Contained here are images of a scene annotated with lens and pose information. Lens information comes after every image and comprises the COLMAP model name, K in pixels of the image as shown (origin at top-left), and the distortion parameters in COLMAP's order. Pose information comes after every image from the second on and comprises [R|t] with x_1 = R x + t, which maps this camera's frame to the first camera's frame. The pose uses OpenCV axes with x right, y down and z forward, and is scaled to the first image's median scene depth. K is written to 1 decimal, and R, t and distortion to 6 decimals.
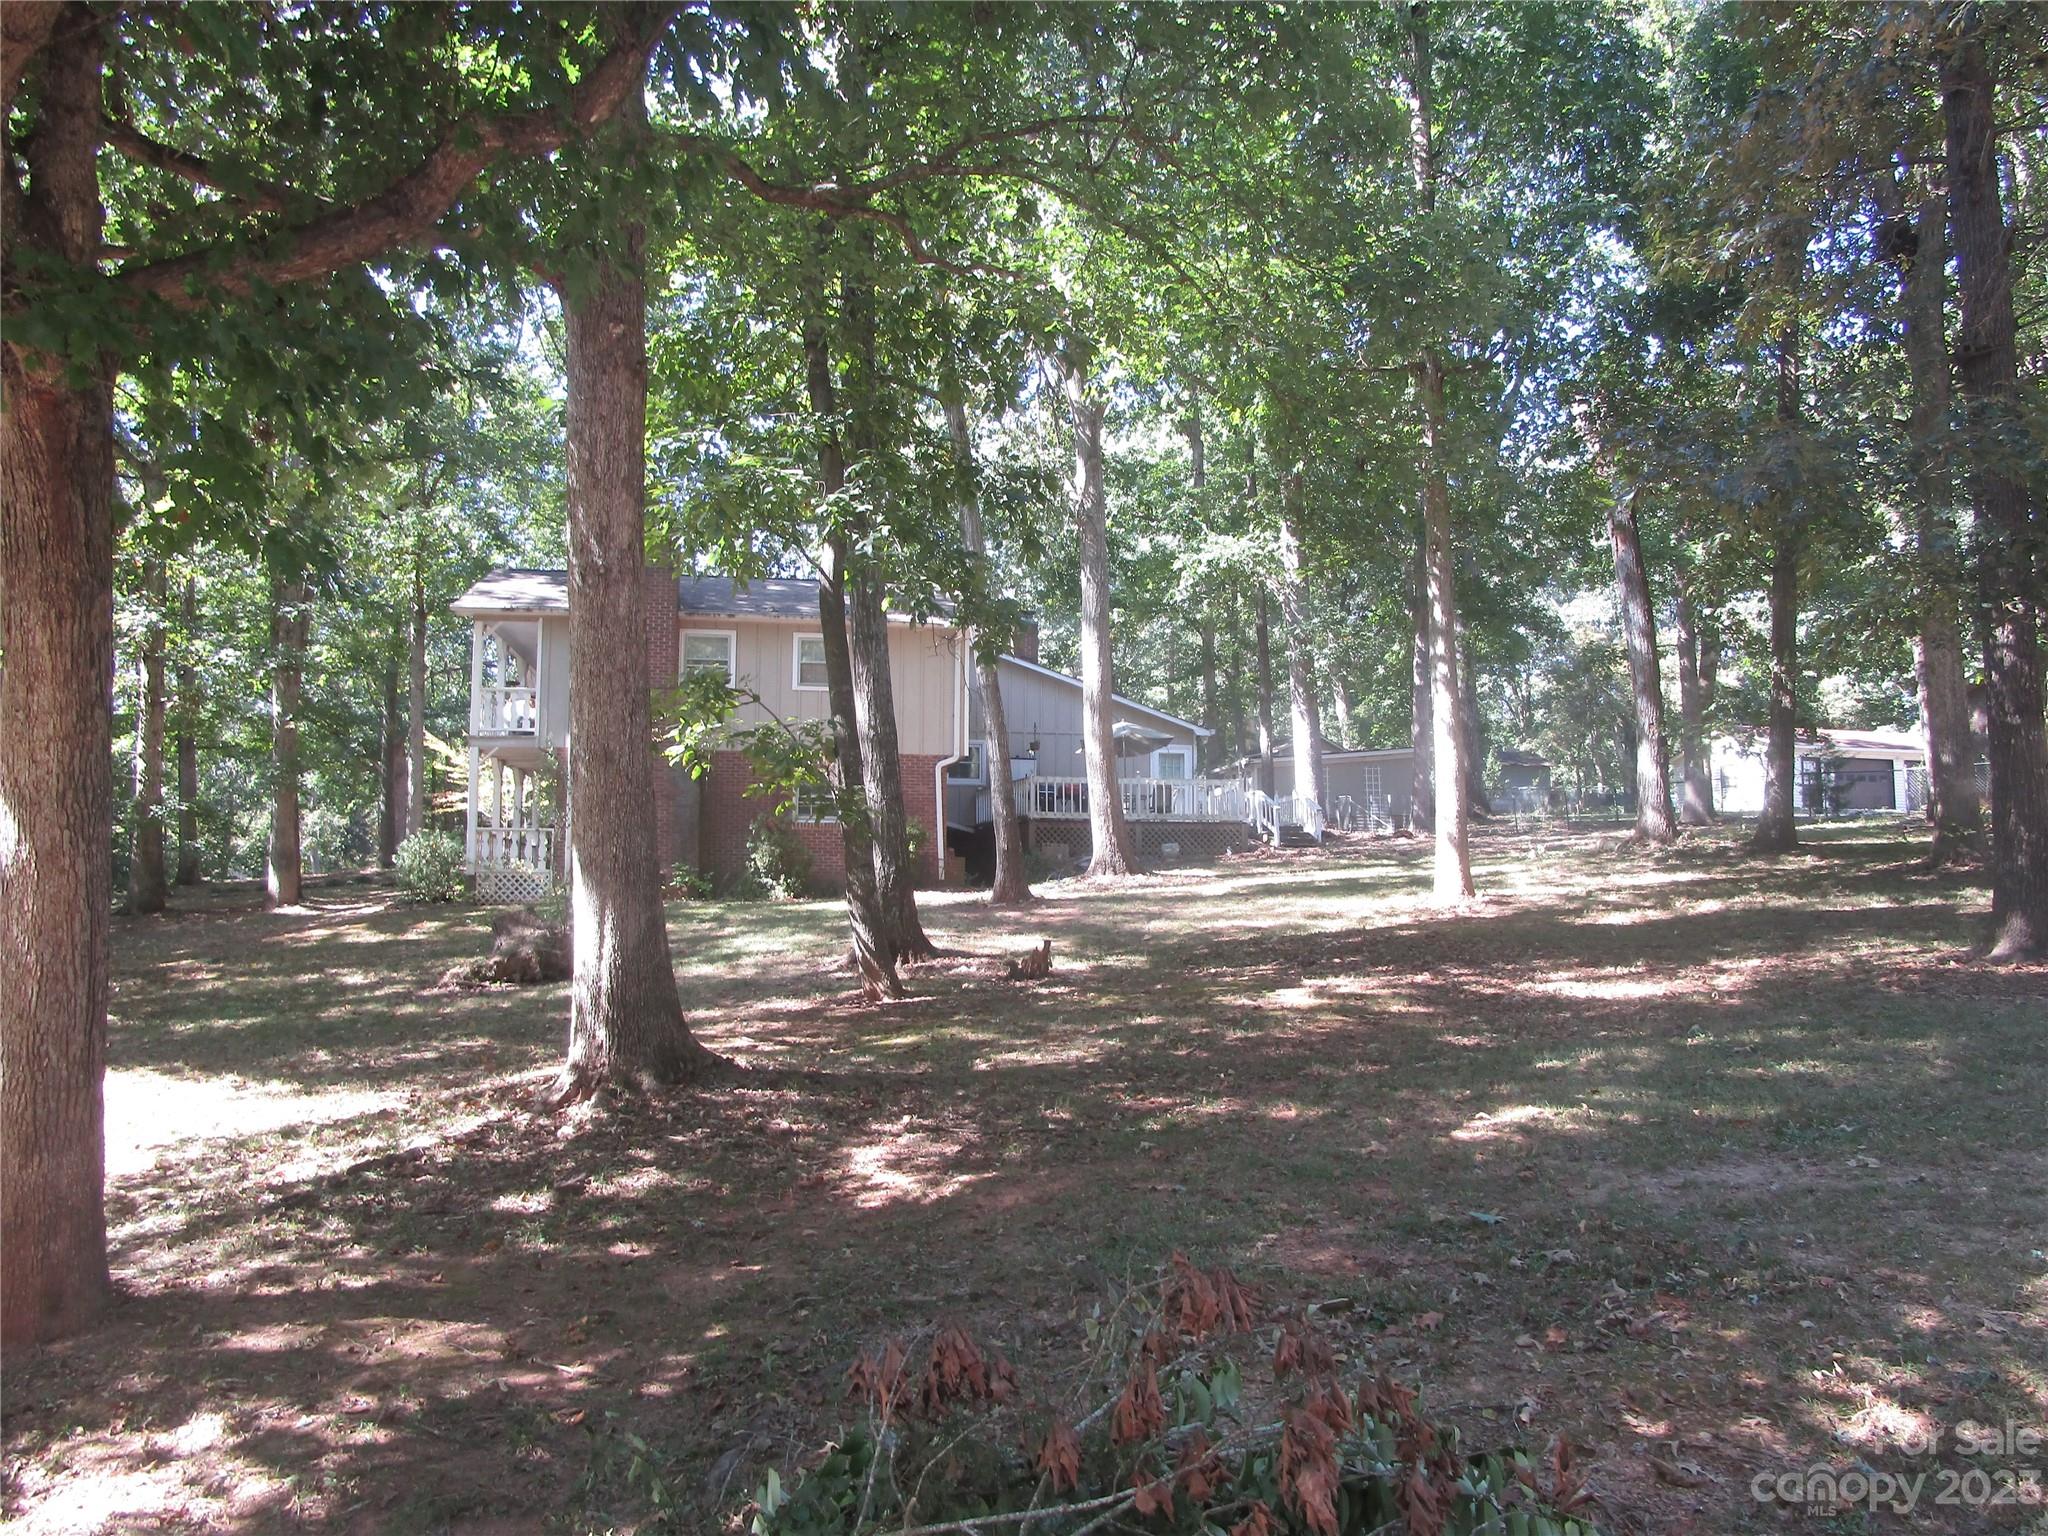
lens RADIAL K [[1407.4, 0, 1016.9], [0, 1407.4, 766.4], [0, 0, 1]] dist [-0.013922, -0.009009]
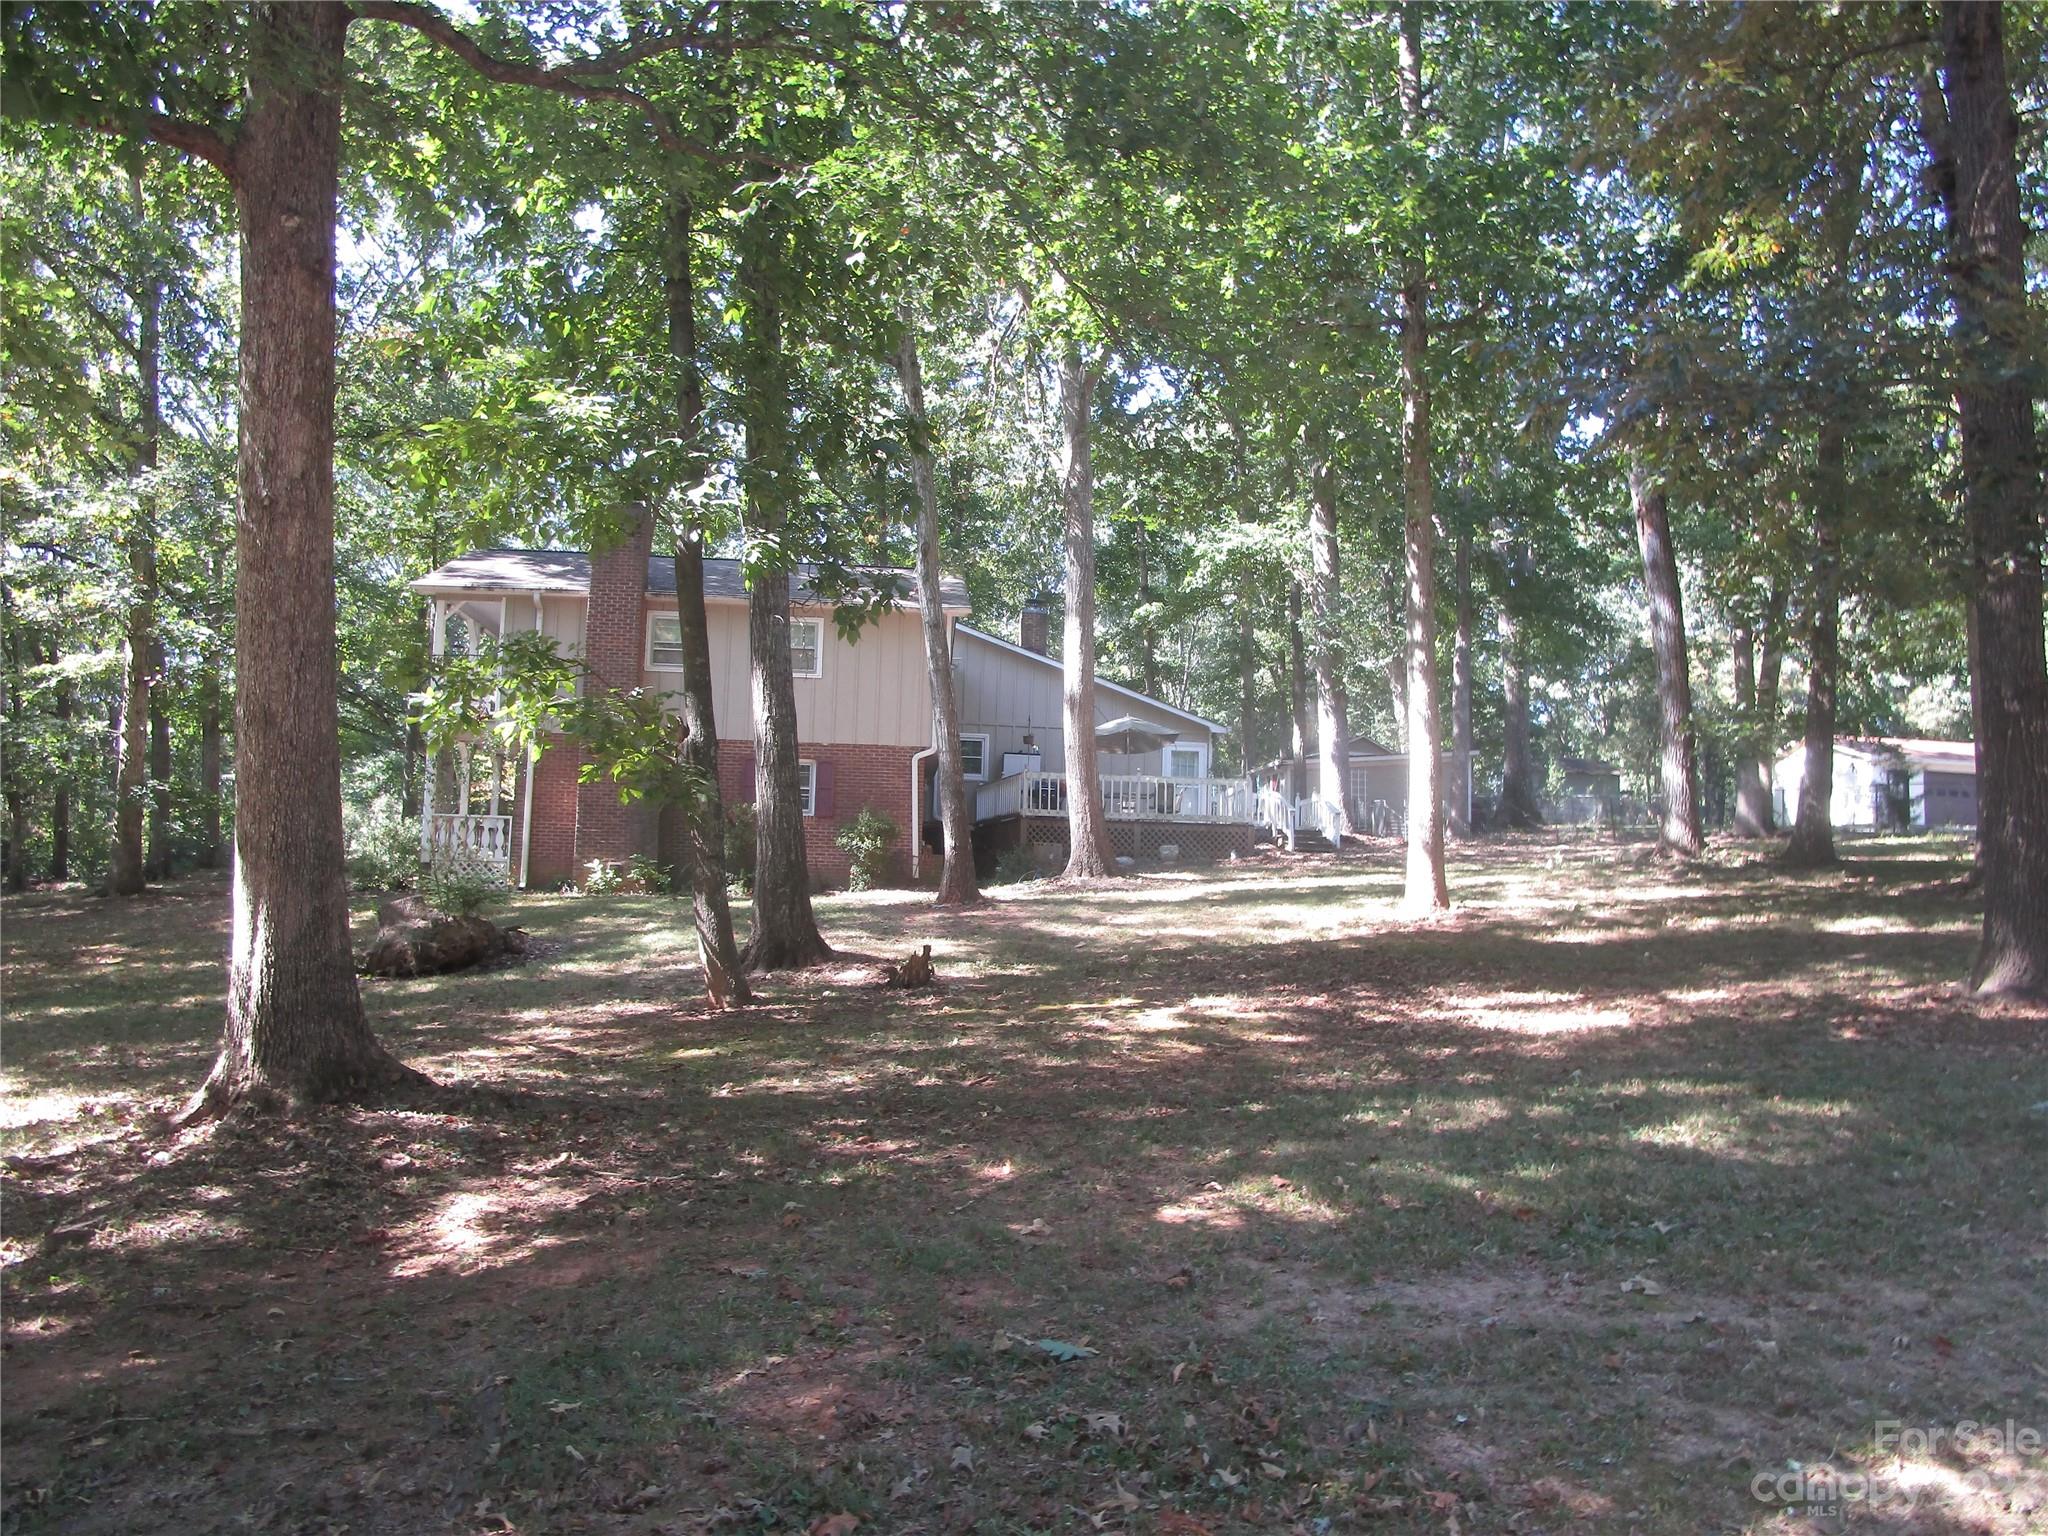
lens RADIAL K [[1407.4, 0, 1021.3], [0, 1407.4, 770.2], [0, 0, 1]] dist [-0.013922, -0.009009]
pose [[0.998133, 0.017634, -0.058477, 0.088172], [-0.017546, 0.999844, 0.002006, 0.005754], [0.058503, -0.000976, 0.998287, 0.070491]]
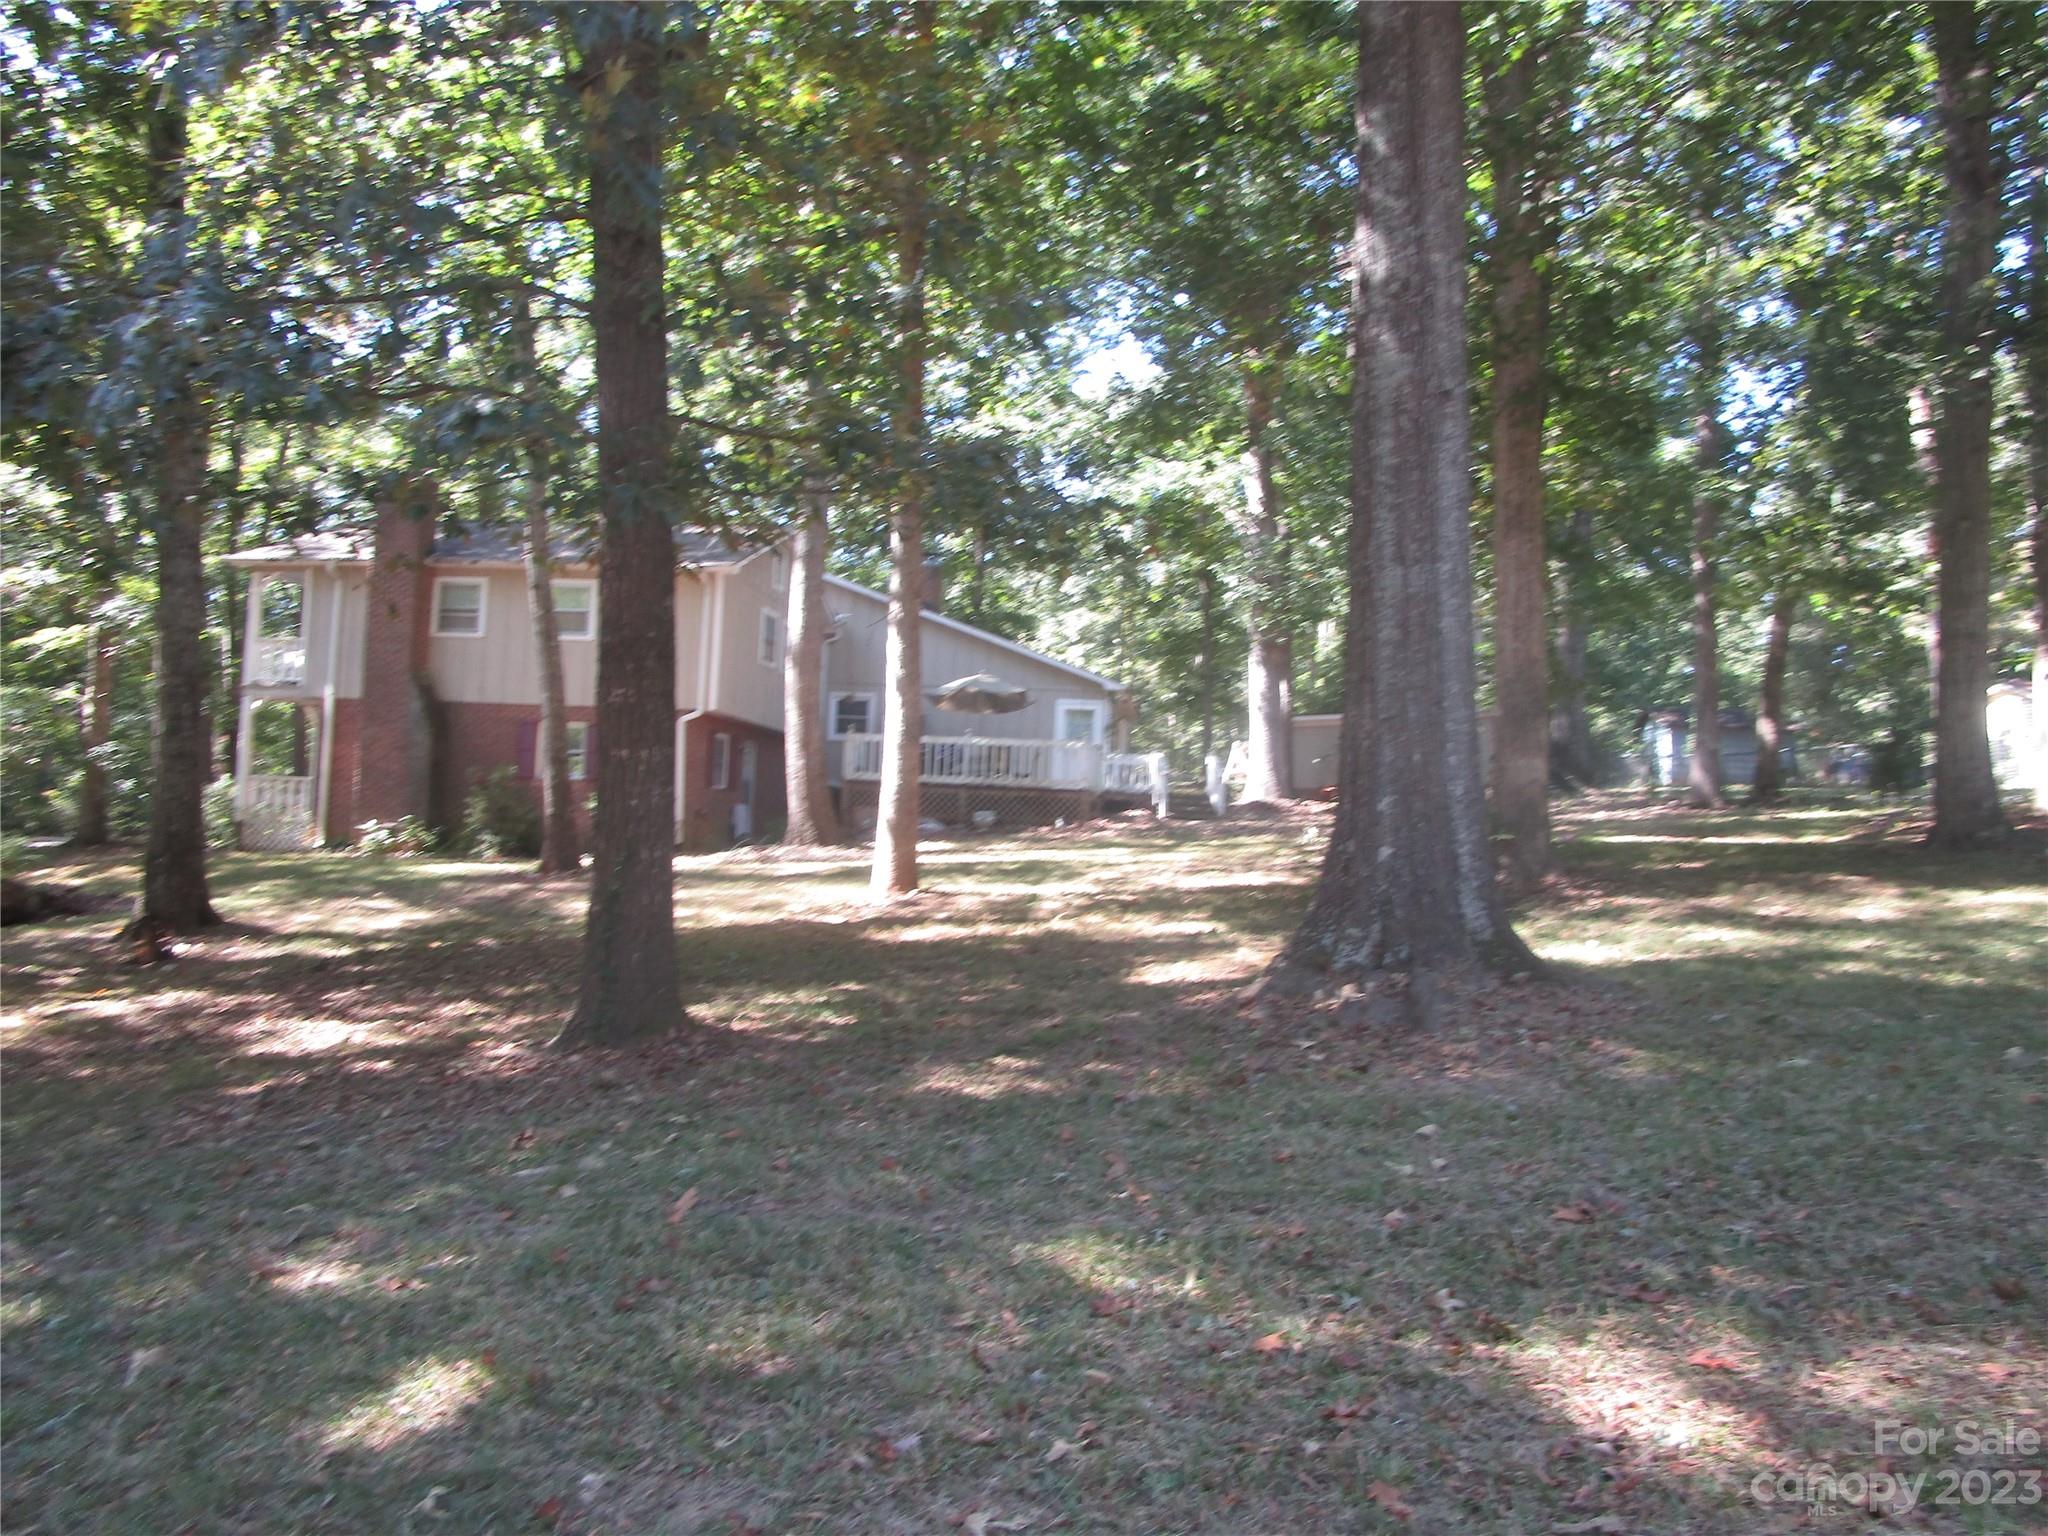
lens RADIAL K [[1407.4, 0, 1026.2], [0, 1407.4, 772.3], [0, 0, 1]] dist [-0.013922, -0.009009]
pose [[0.959468, 0.023605, -0.280829, 0.524484], [-0.012861, 0.999115, 0.040042, -0.007787], [0.281526, -0.034807, 0.958922, 0.214762]]
